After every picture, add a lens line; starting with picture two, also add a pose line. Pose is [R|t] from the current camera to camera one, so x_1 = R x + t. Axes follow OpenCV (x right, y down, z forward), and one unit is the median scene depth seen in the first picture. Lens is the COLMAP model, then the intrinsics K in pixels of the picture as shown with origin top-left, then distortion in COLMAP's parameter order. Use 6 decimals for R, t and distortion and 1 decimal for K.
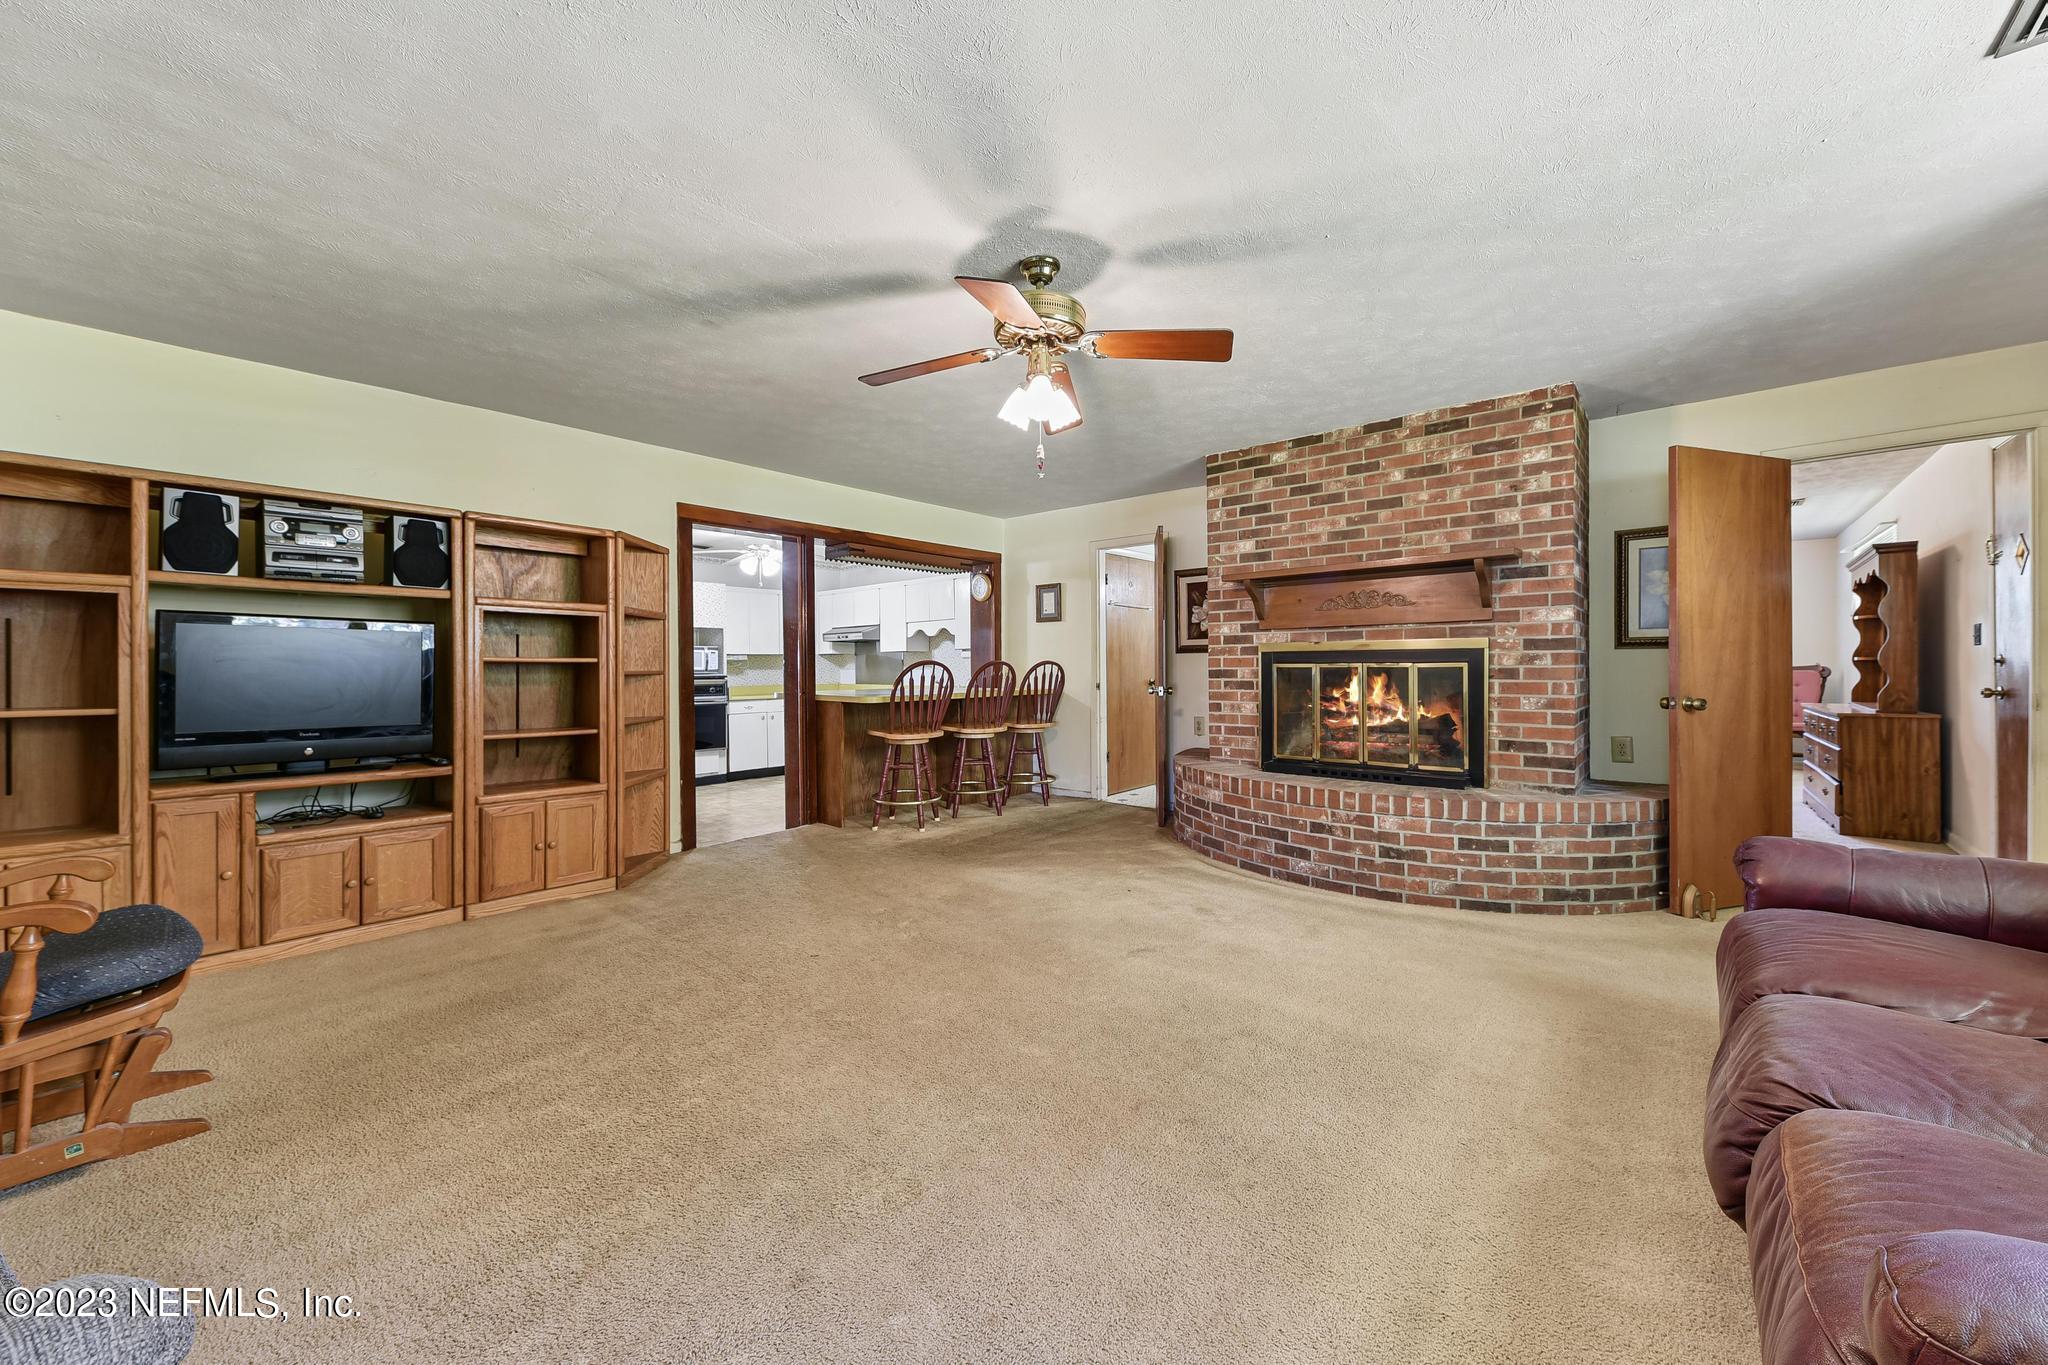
lens RADIAL K [[723.4, 0, 1024.0], [0, 723.4, 682.5], [0, 0, 1]] dist [-0.000084, -0.000002]
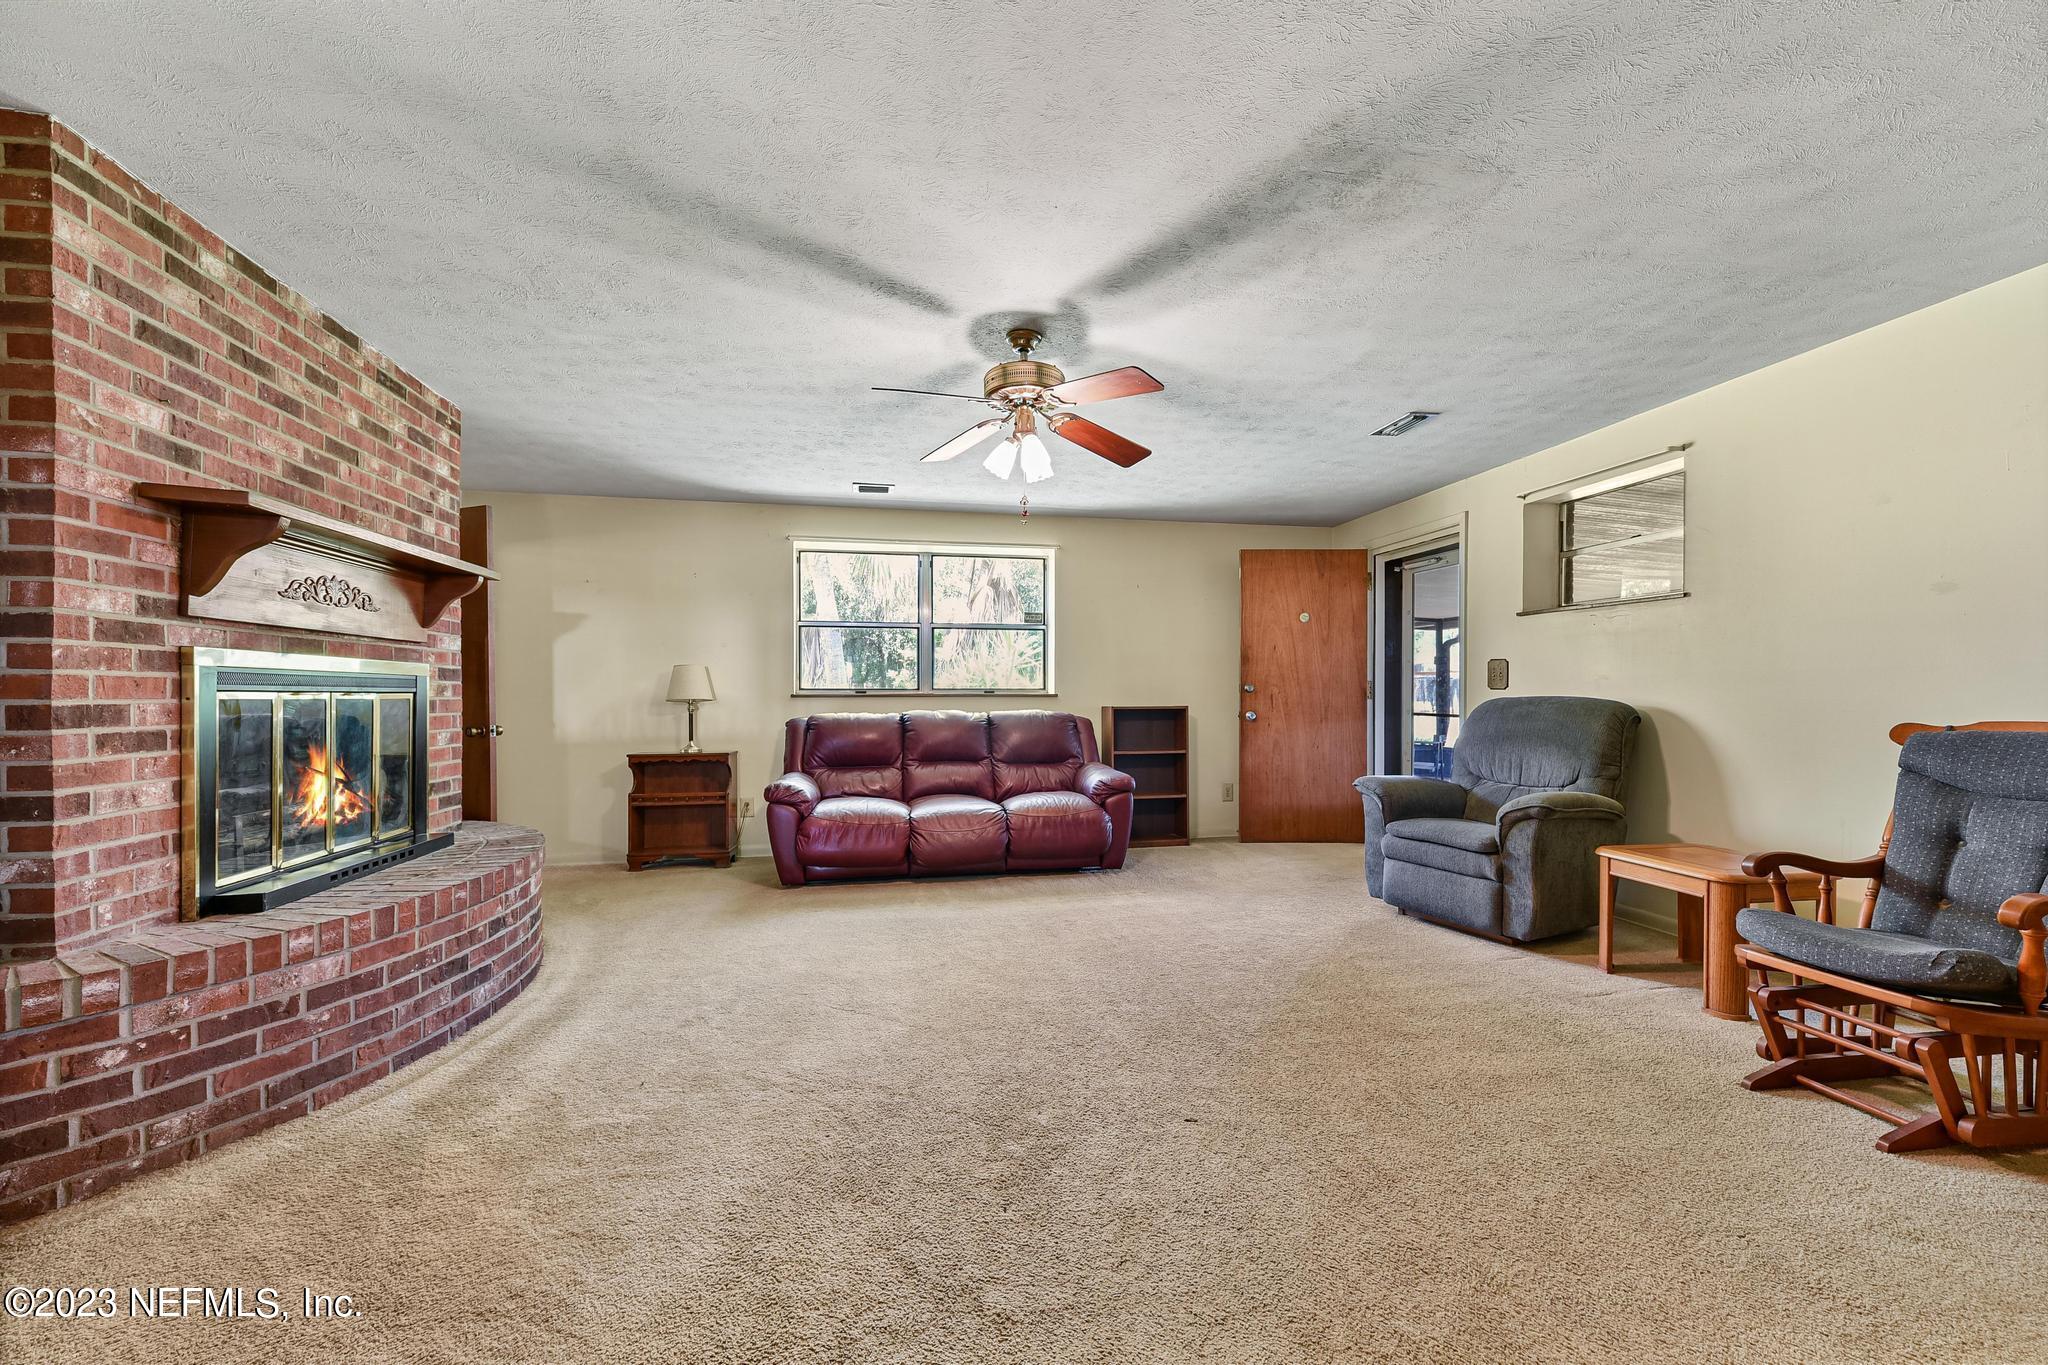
lens RADIAL K [[812.1, 0, 1027.4], [0, 812.1, 707.1], [0, 0, 1]] dist [-0.000476, -0.000110]
pose [[-0.796050, -0.003310, 0.605221, -0.411439], [0.018441, 0.999388, 0.029722, -0.021754], [-0.604949, 0.034821, -0.795502, 1.112972]]
